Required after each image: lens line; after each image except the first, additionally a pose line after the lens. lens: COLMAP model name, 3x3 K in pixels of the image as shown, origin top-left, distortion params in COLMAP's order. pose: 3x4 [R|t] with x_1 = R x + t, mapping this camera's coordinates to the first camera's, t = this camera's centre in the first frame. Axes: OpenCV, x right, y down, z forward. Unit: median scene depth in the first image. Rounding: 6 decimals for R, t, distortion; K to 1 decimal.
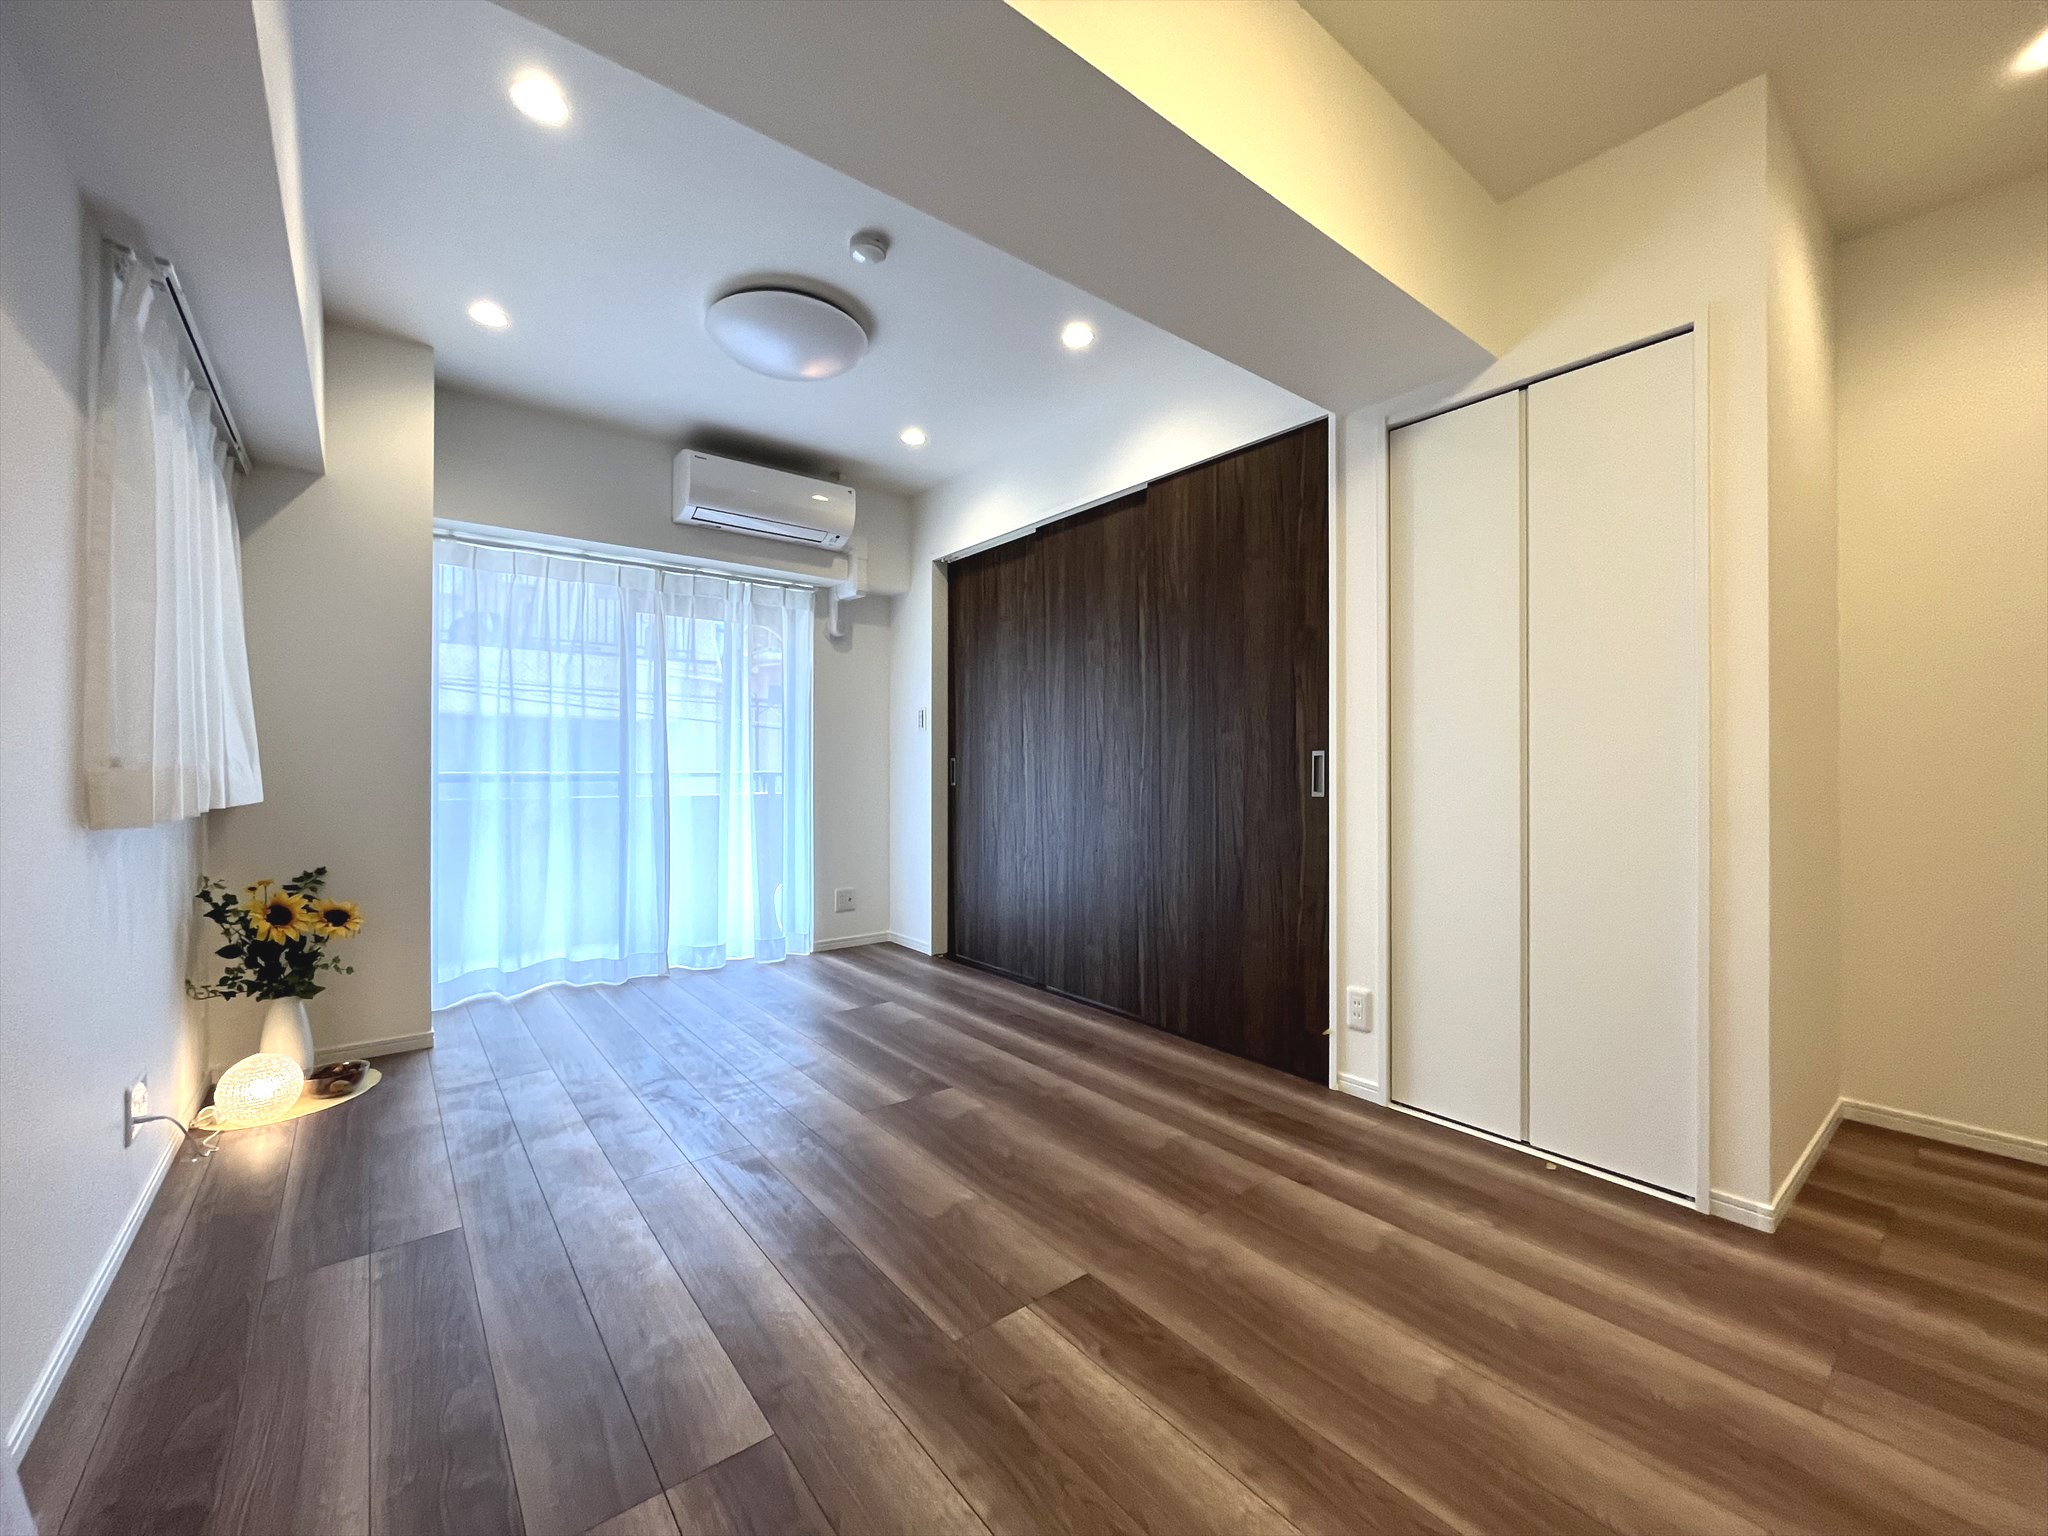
lens RADIAL K [[822.4, 0, 1018.5], [0, 822.4, 768.0], [0, 0, 1]] dist [-0.003144, -0.000180]
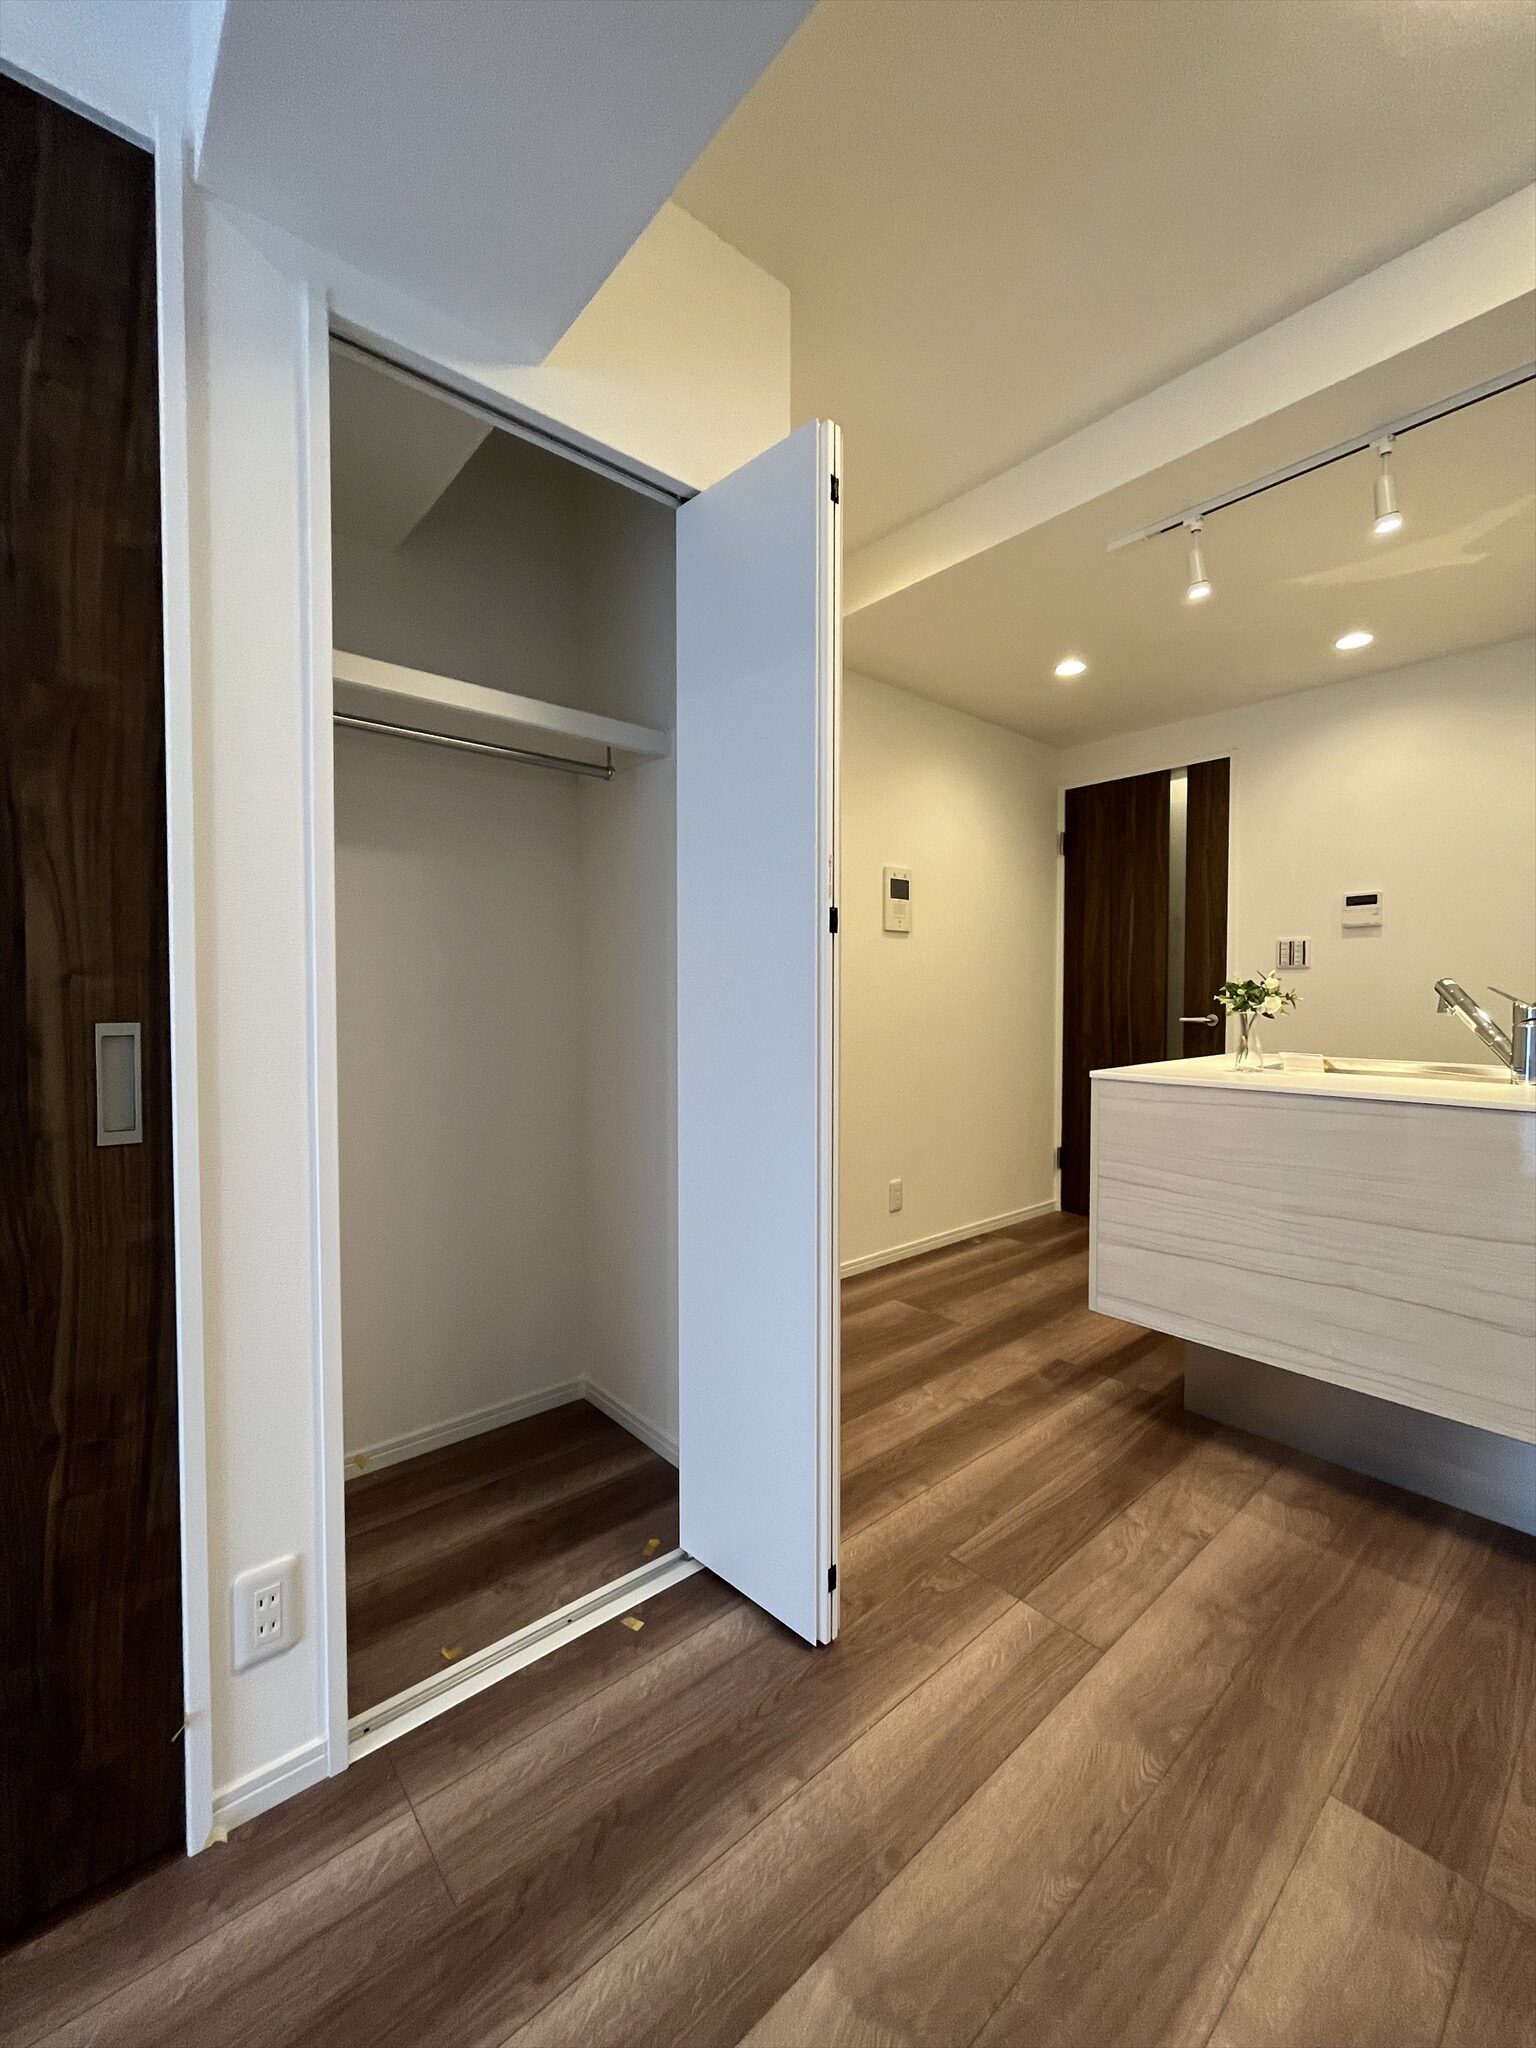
lens RADIAL K [[822.4, 0, 772.2], [0, 822.4, 1021.9], [0, 0, 1]] dist [-0.003144, -0.000180]
pose [[-0.049293, -0.027438, 0.998407, -0.027900], [-0.001888, 0.999623, 0.027378, -0.033888], [-0.998783, -0.000536, -0.049326, 0.750705]]
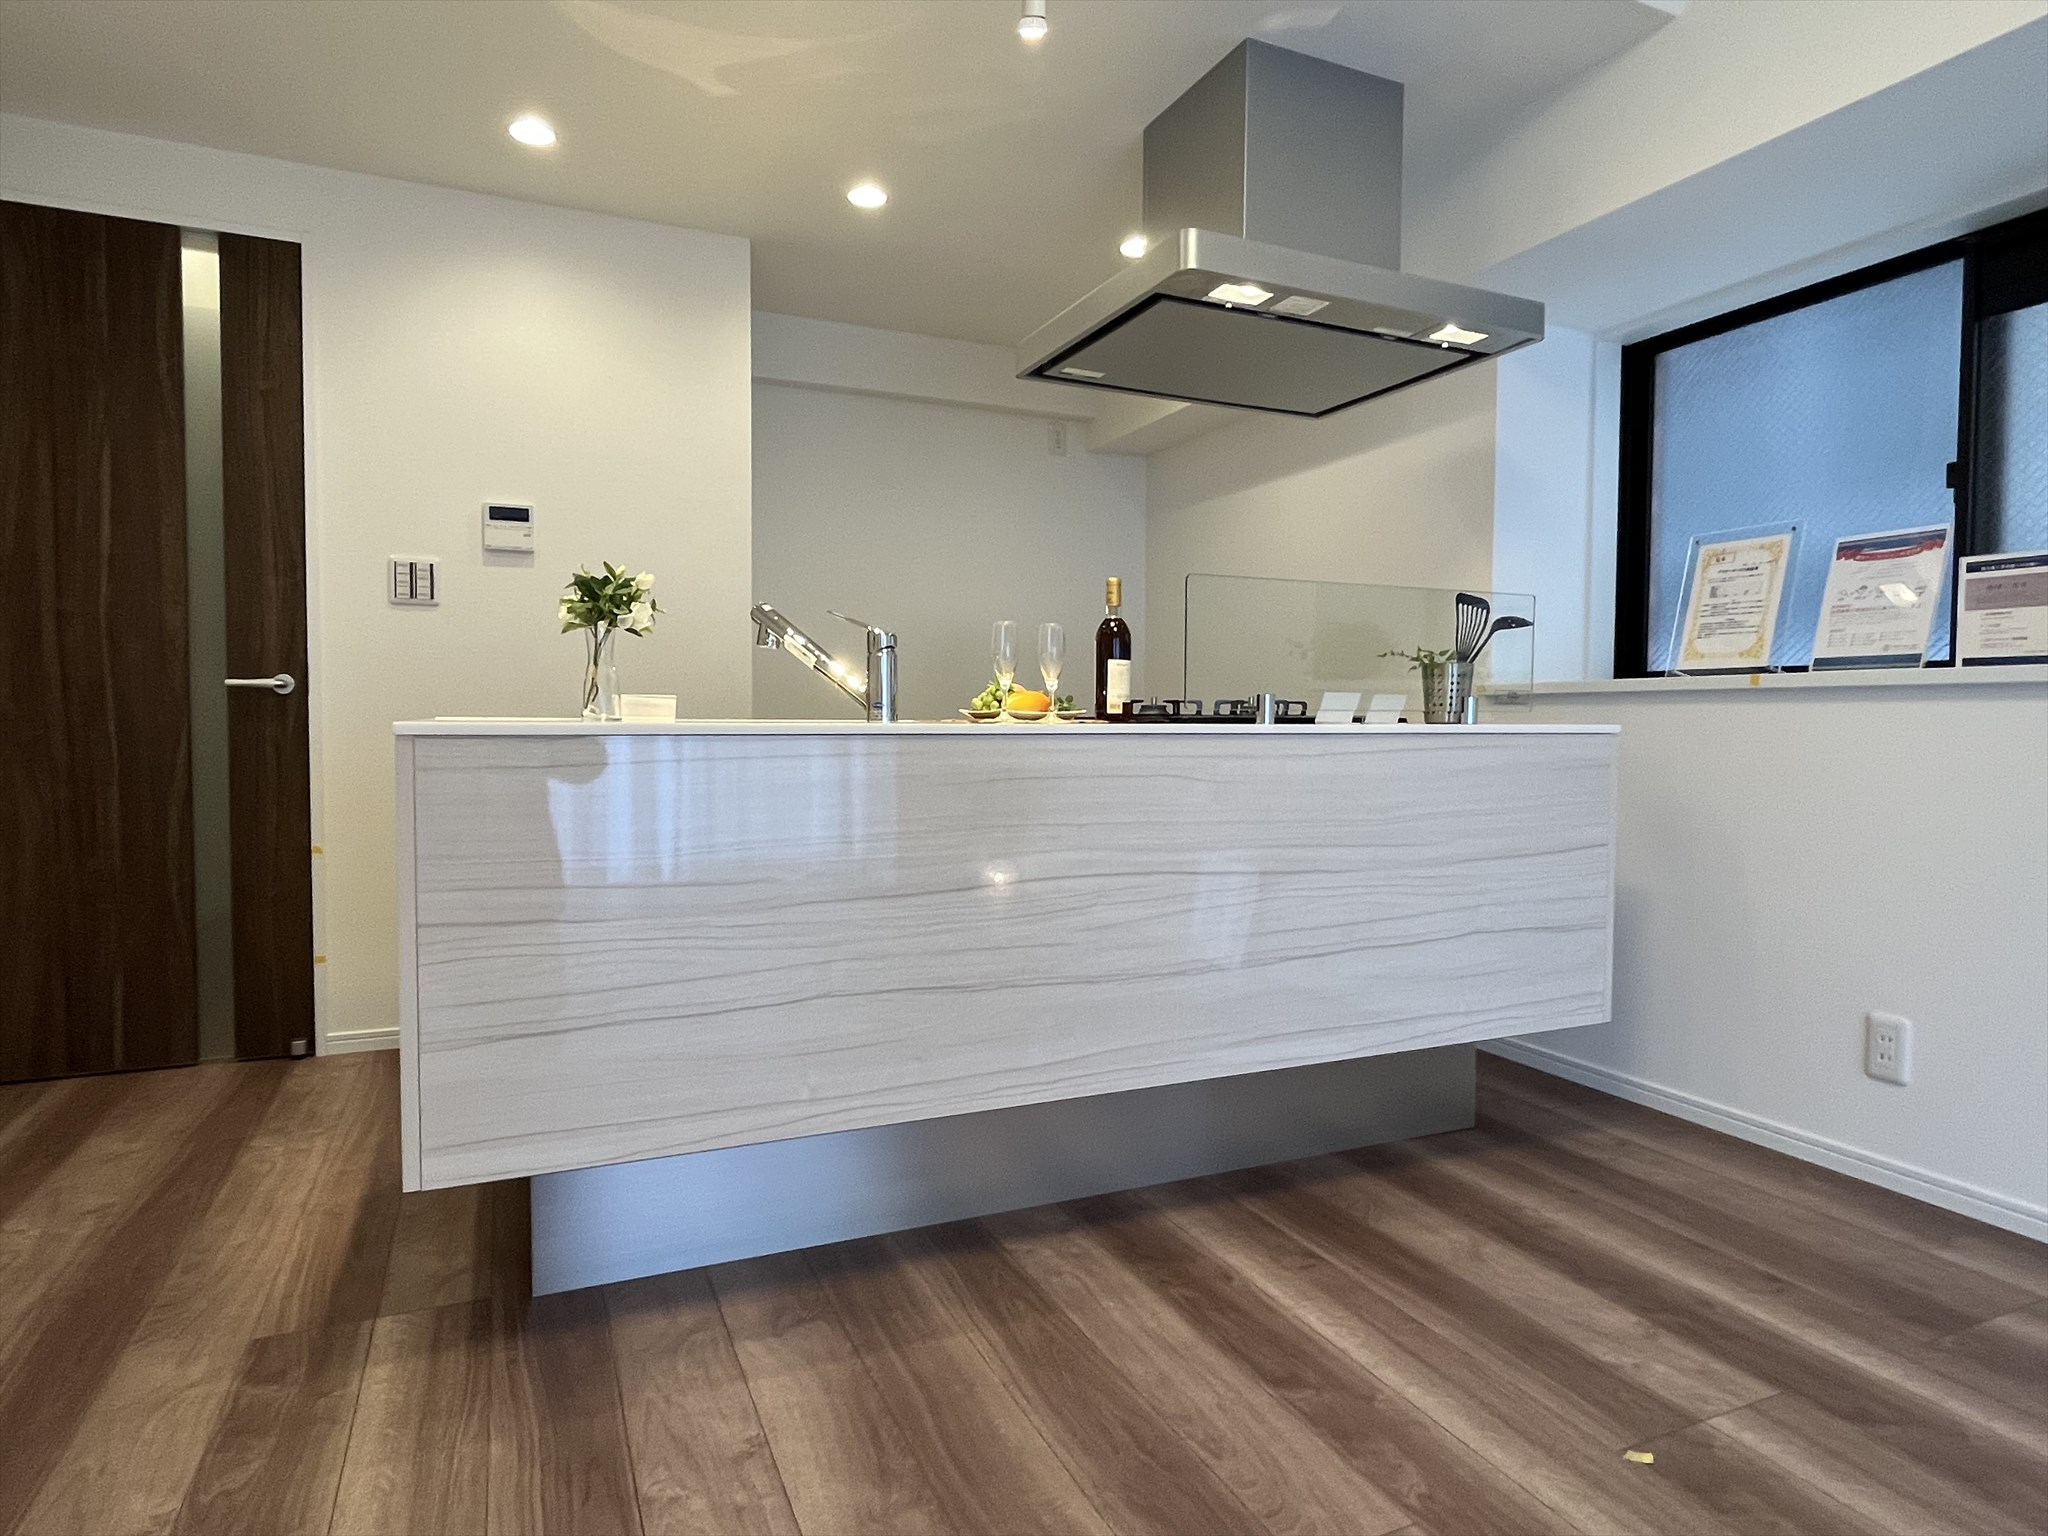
lens RADIAL K [[1155.8, 0, 1063.5], [0, 1155.8, 753.9], [0, 0, 1]] dist [-0.002985, 0.000632]
pose [[-0.967461, -0.011400, 0.252763, 0.284481], [-0.002291, 0.999338, 0.036304, 0.027905], [-0.253009, 0.034544, -0.966847, 0.863119]]
